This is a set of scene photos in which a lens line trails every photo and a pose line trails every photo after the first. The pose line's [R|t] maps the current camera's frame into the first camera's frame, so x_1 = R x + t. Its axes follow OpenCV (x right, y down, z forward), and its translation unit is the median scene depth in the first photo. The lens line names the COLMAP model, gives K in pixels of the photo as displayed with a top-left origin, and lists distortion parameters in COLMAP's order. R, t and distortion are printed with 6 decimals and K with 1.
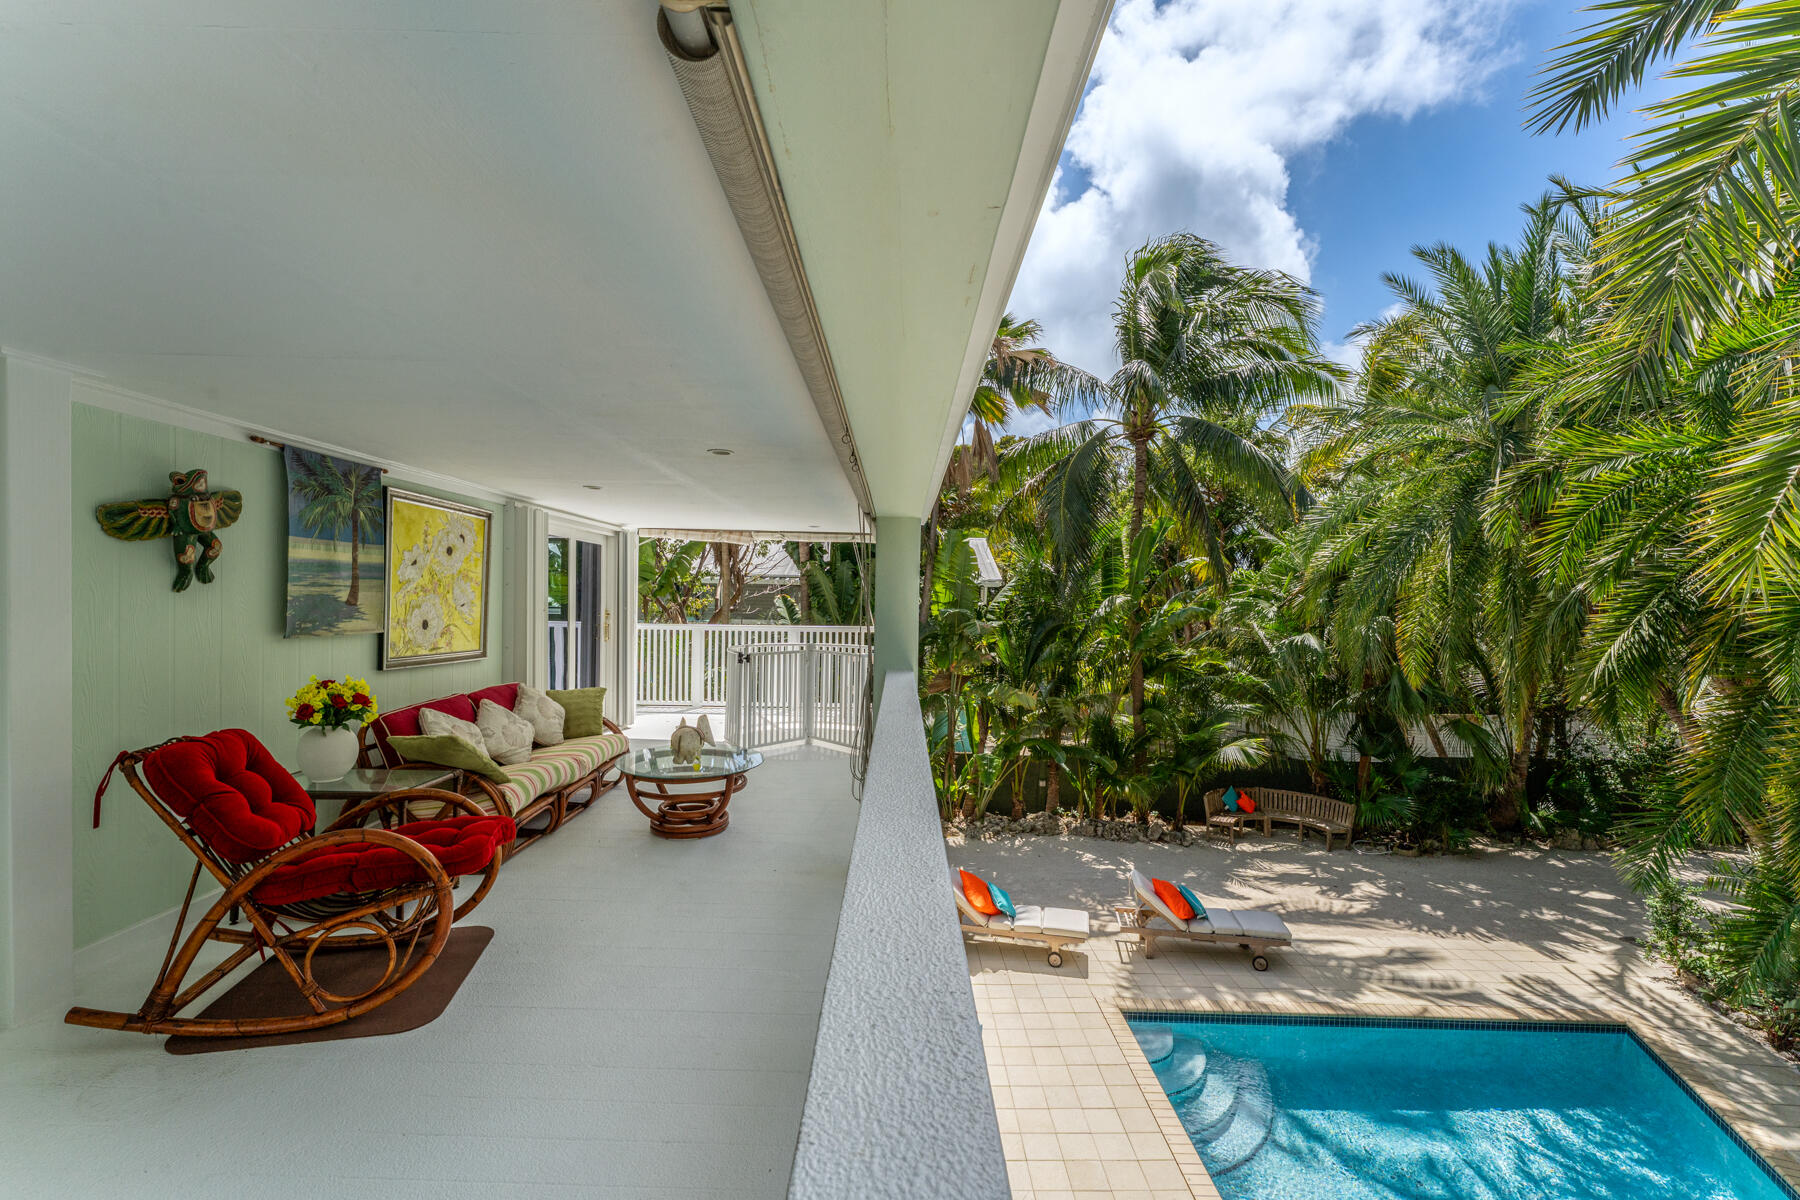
lens RADIAL K [[728.2, 0, 900.0], [0, 728.2, 600.0], [0, 0, 1]] dist [-0.000047, 0.000002]
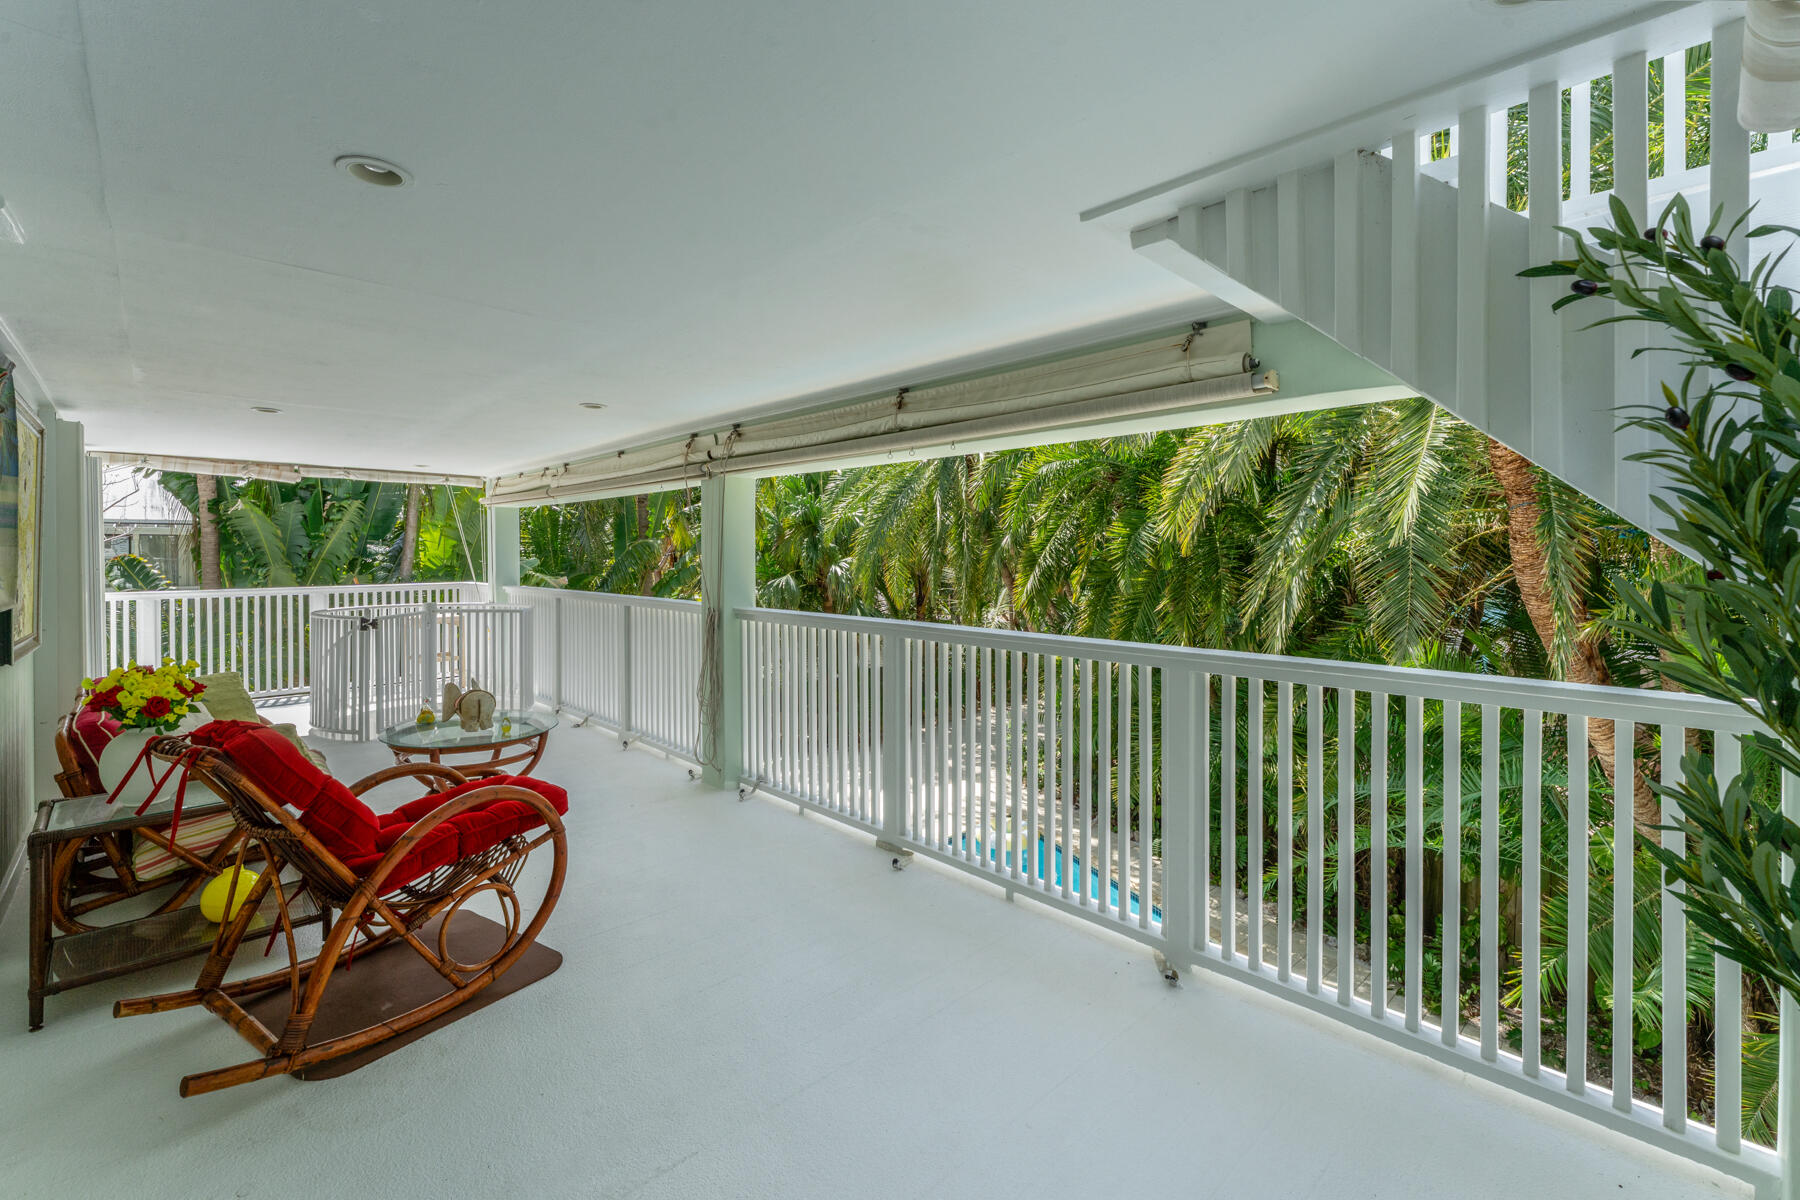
lens RADIAL K [[767.9, 0, 902.4], [0, 767.9, 548.6], [0, 0, 1]] dist [-0.000063, -0.000049]
pose [[0.717639, -0.013735, 0.696280, -0.427171], [0.015717, 0.999870, 0.003524, 0.001095], [-0.696238, 0.008414, 0.717762, -0.048423]]
